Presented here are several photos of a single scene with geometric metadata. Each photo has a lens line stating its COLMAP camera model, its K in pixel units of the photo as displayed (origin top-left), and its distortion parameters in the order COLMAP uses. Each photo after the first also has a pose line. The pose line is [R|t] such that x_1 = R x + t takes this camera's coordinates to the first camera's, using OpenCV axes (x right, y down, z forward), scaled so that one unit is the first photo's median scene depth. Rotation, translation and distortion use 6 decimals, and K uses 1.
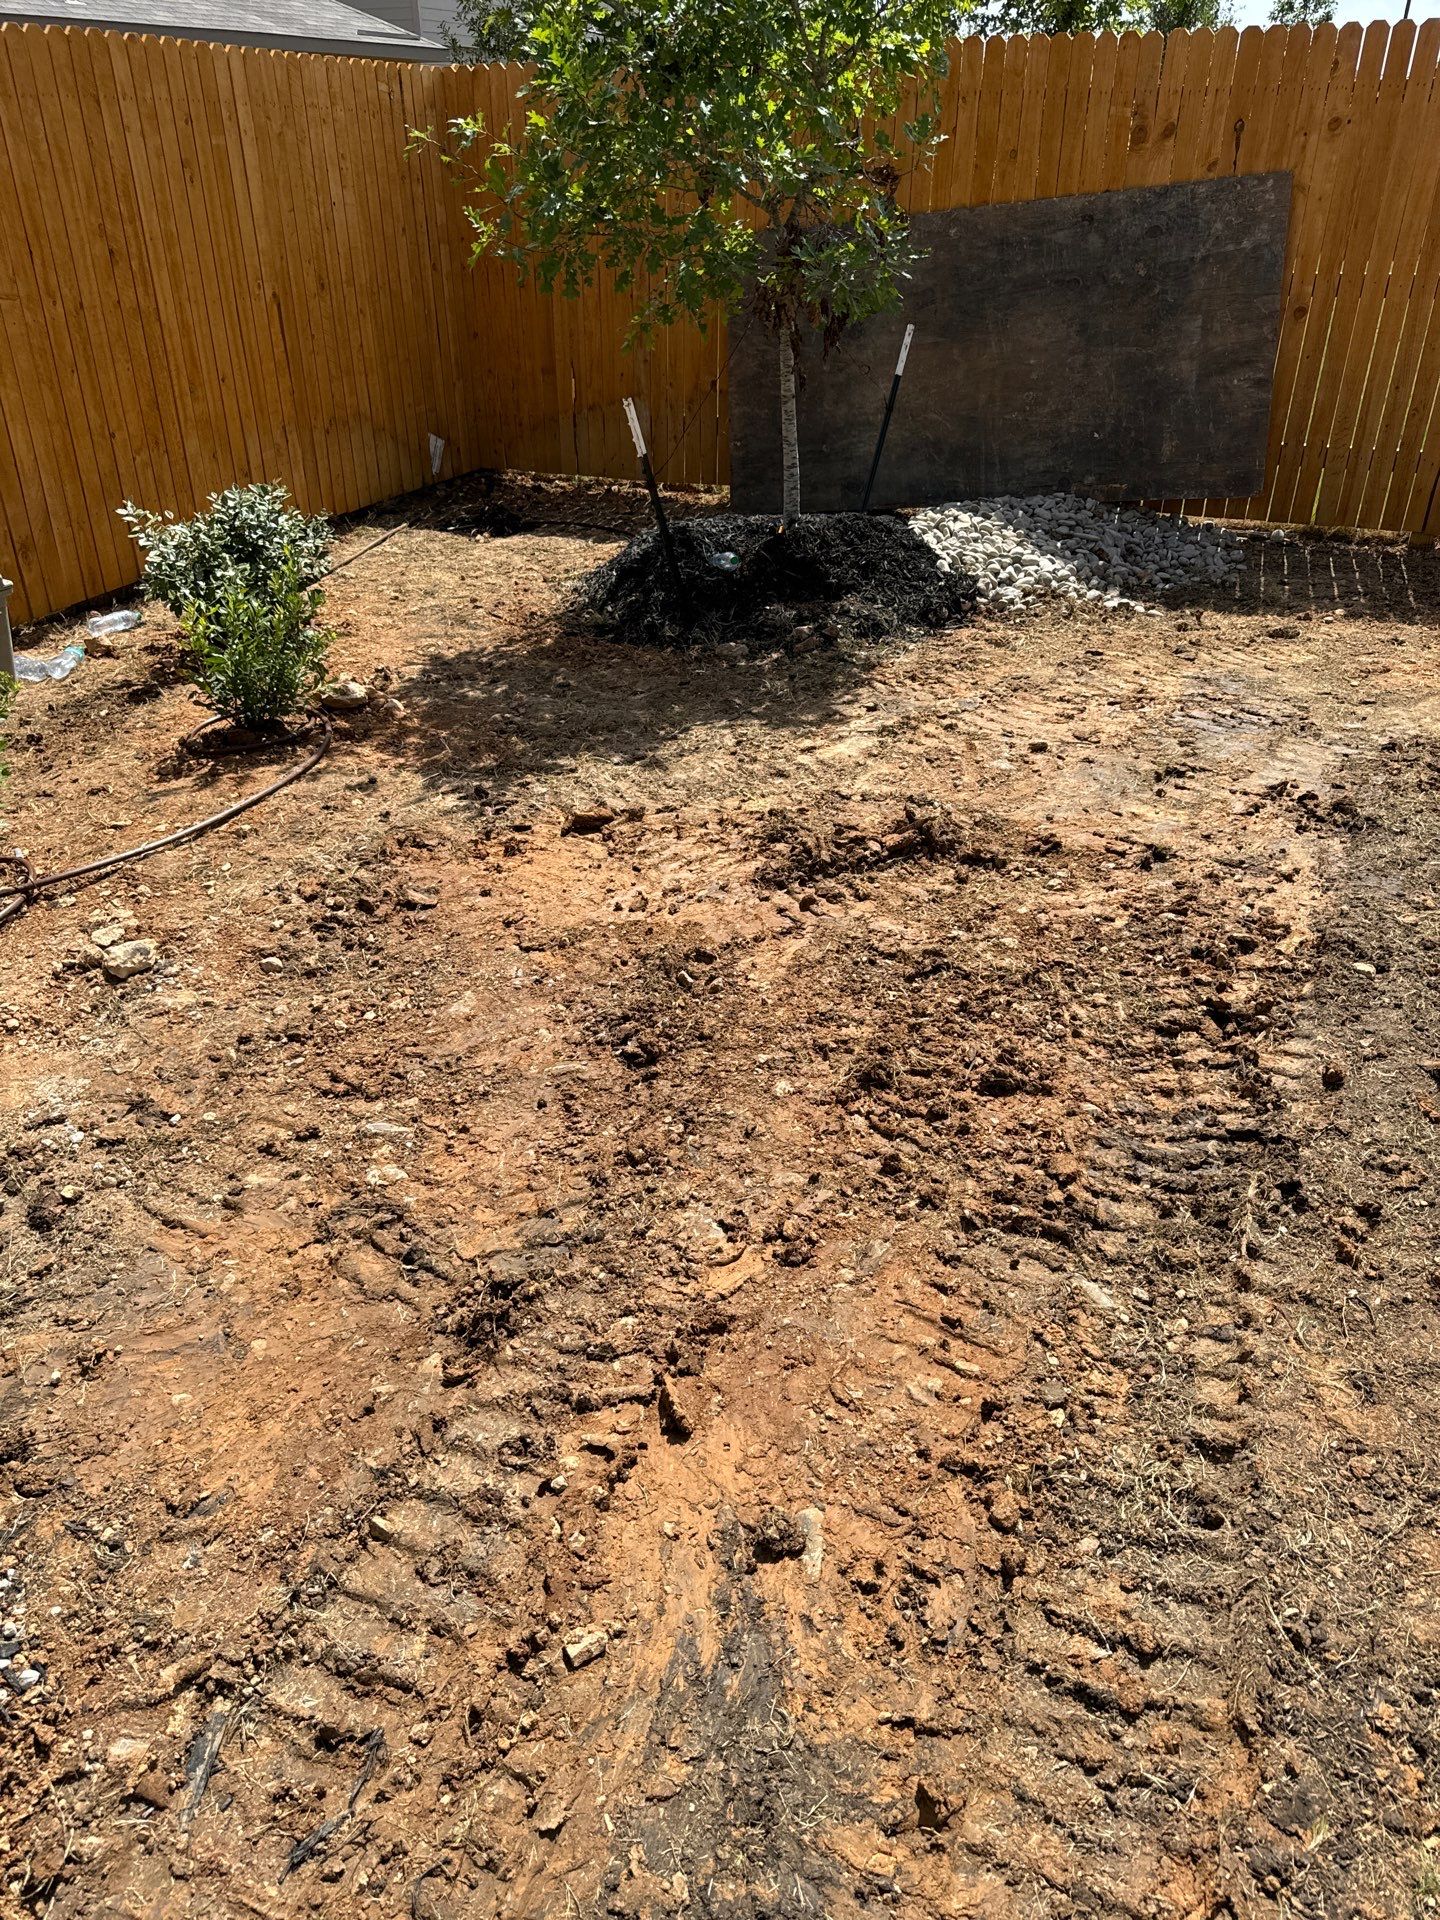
lens RADIAL K [[1354.9, 0, 695.5], [0, 1354.9, 1001.3], [0, 0, 1]] dist [0.053224, -0.063163]
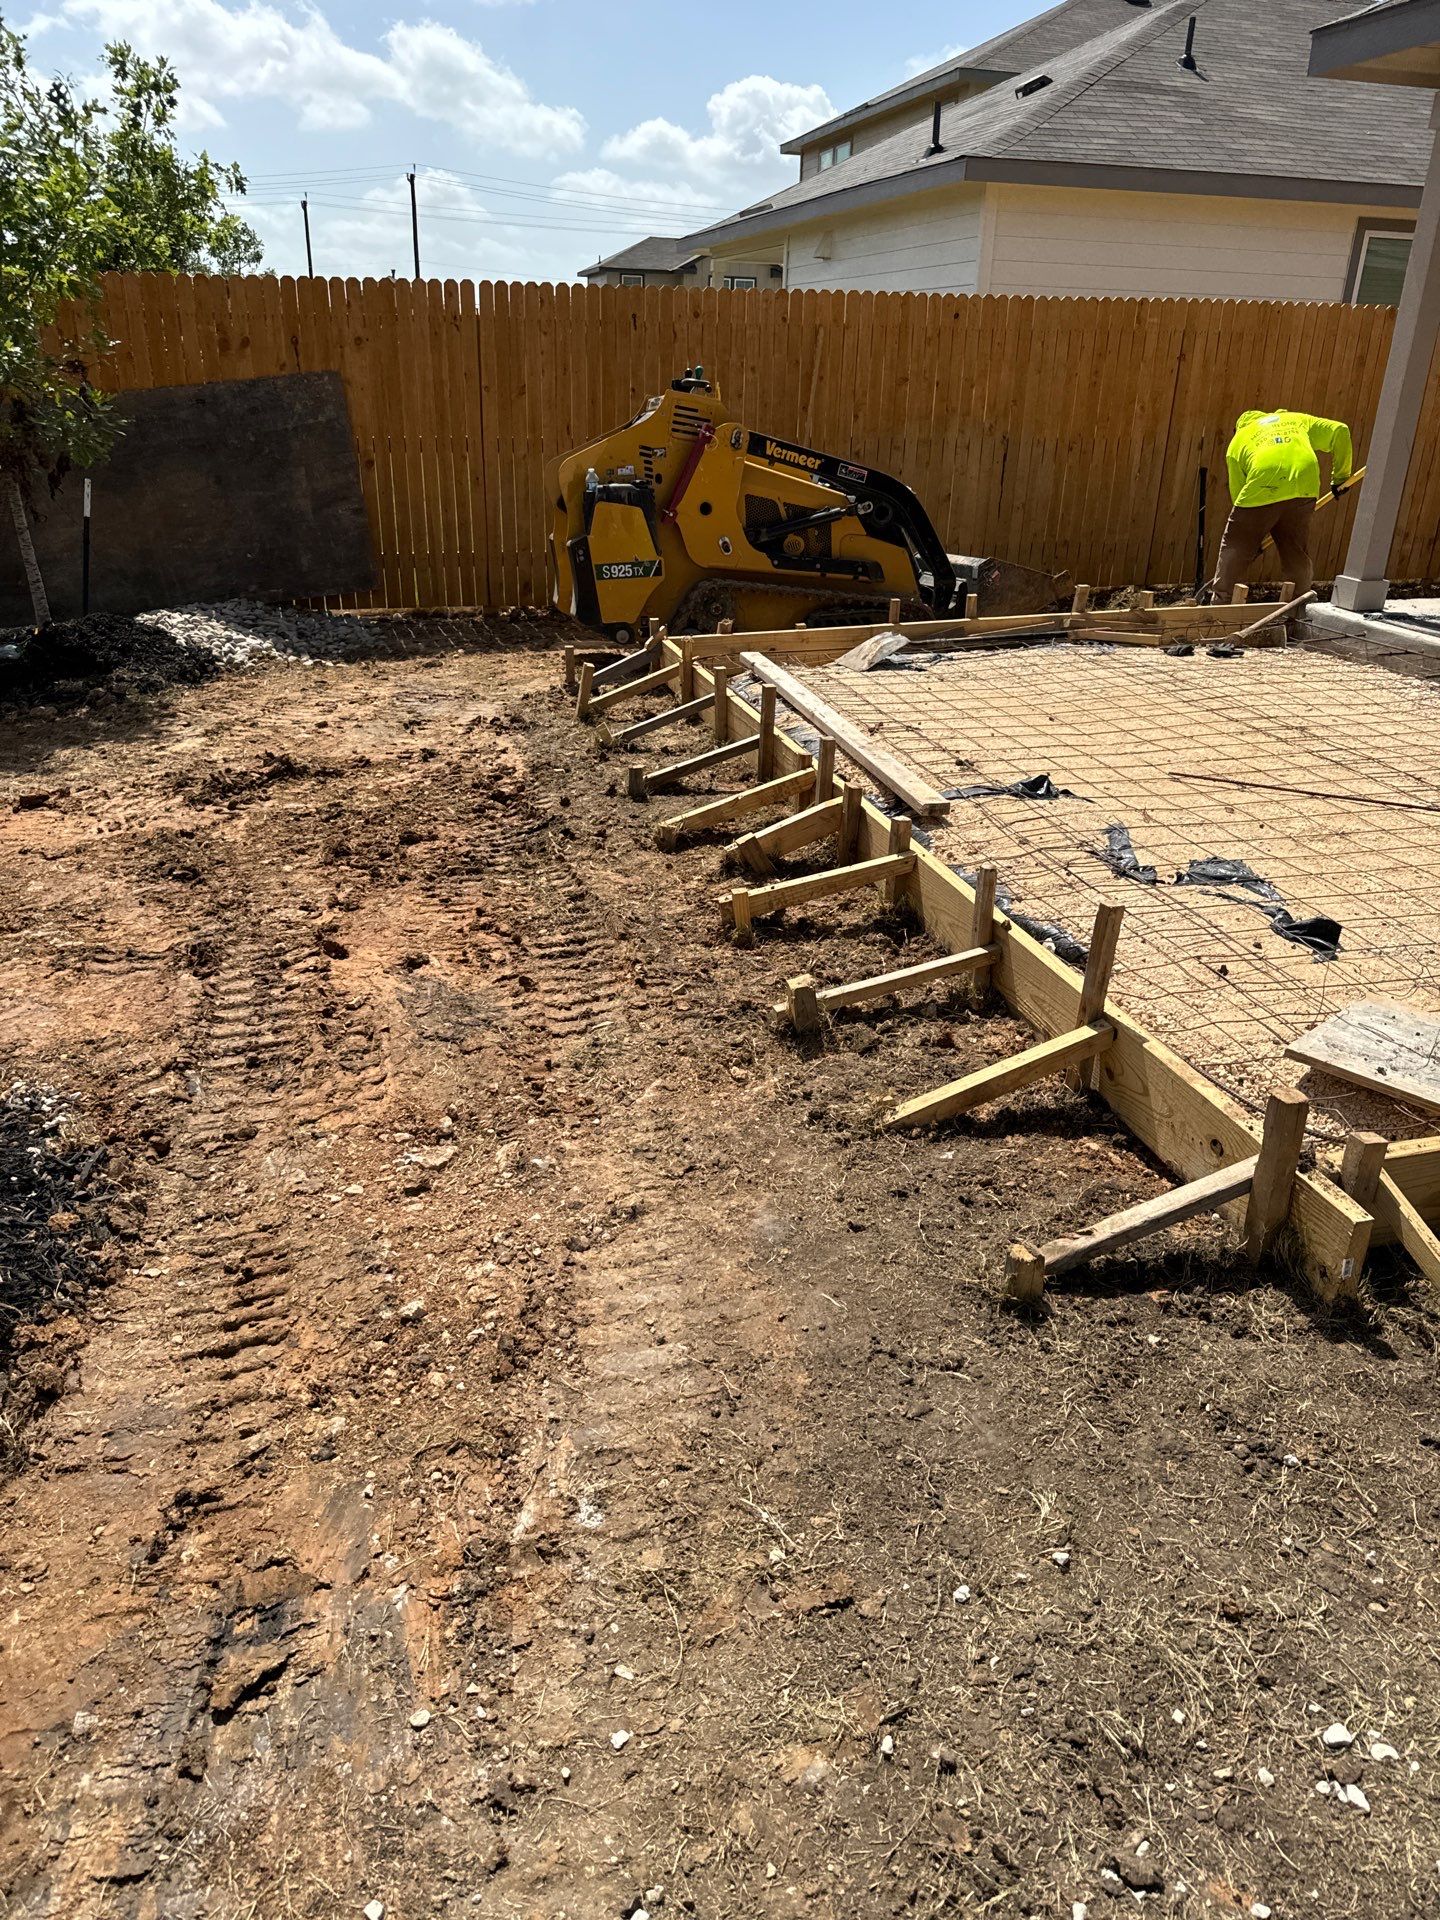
lens RADIAL K [[1354.9, 0, 731.1], [0, 1354.9, 963.4], [0, 0, 1]] dist [0.053224, -0.063163]
pose [[0.783202, -0.232256, 0.576760, -0.359672], [0.312389, 0.949023, -0.042041, 0.298471], [-0.537595, 0.213100, 0.815831, -0.453522]]
